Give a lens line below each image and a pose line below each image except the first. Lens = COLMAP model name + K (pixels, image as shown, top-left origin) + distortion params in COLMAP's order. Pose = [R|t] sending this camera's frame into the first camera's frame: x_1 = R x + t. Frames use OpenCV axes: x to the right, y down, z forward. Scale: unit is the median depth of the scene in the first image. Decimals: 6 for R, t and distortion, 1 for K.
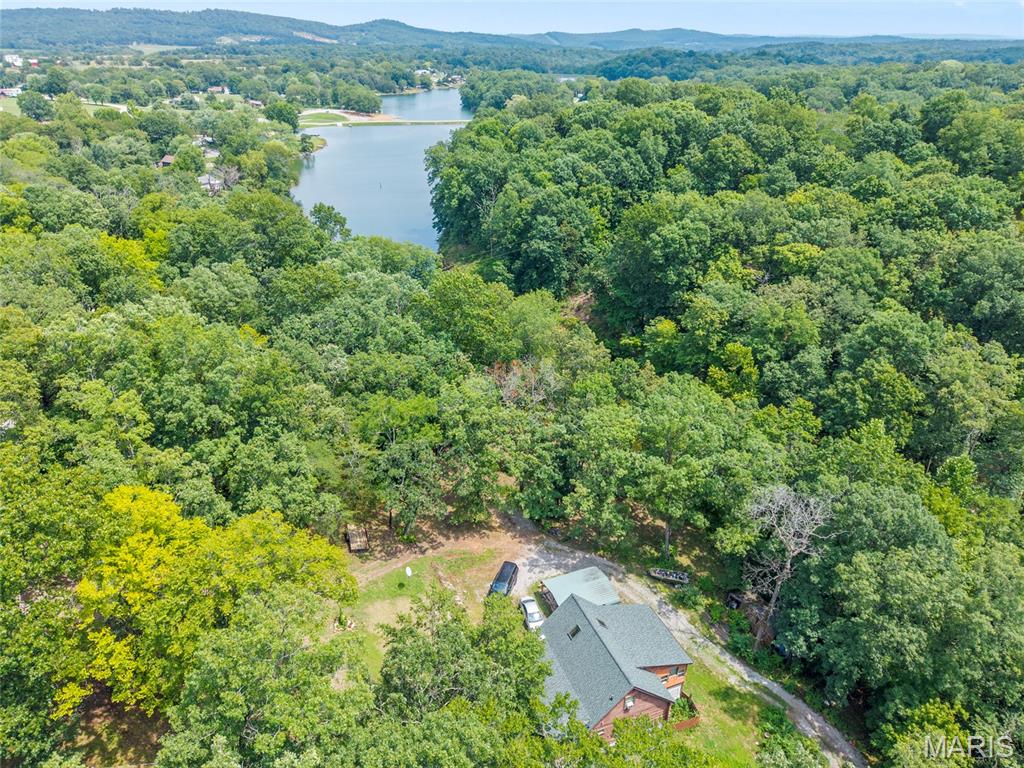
lens RADIAL K [[740.3, 0, 512.0], [0, 740.3, 384.0], [0, 0, 1]] dist [0.064858, 0.000531]
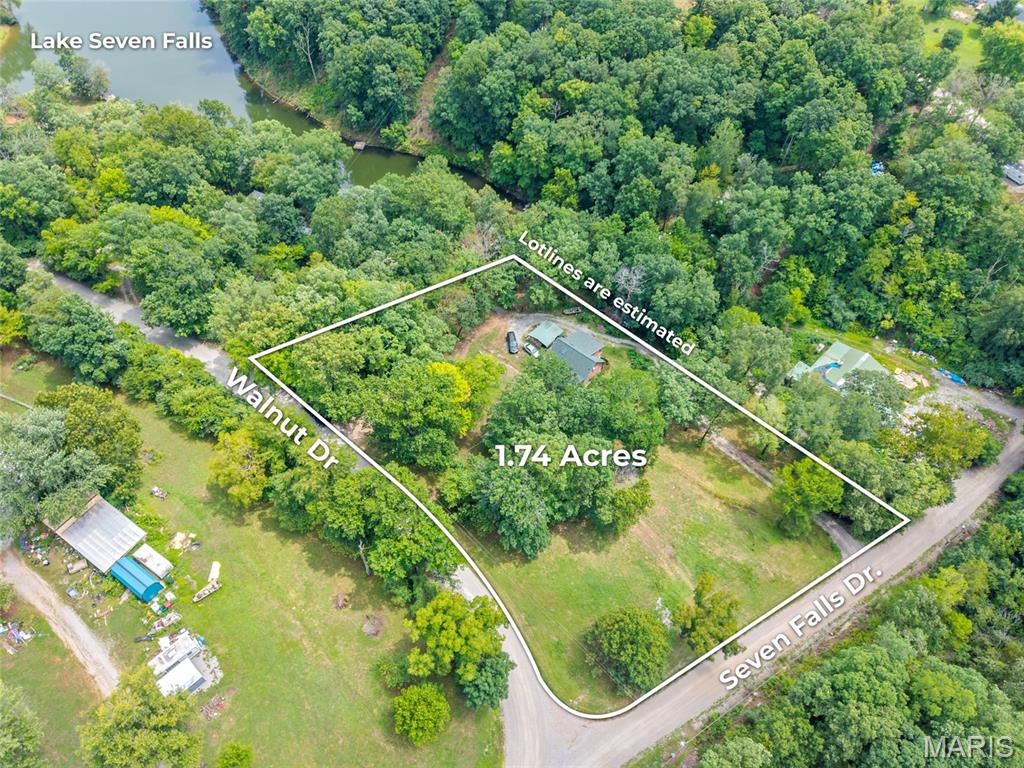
lens RADIAL K [[678.9, 0, 512.0], [0, 678.9, 384.0], [0, 0, 1]] dist [0.128836, -0.186328]
pose [[0.904982, -0.351733, 0.239355, -0.377188], [0.220675, 0.869069, 0.442744, -0.359511], [-0.363743, -0.347855, 0.864111, -0.548125]]
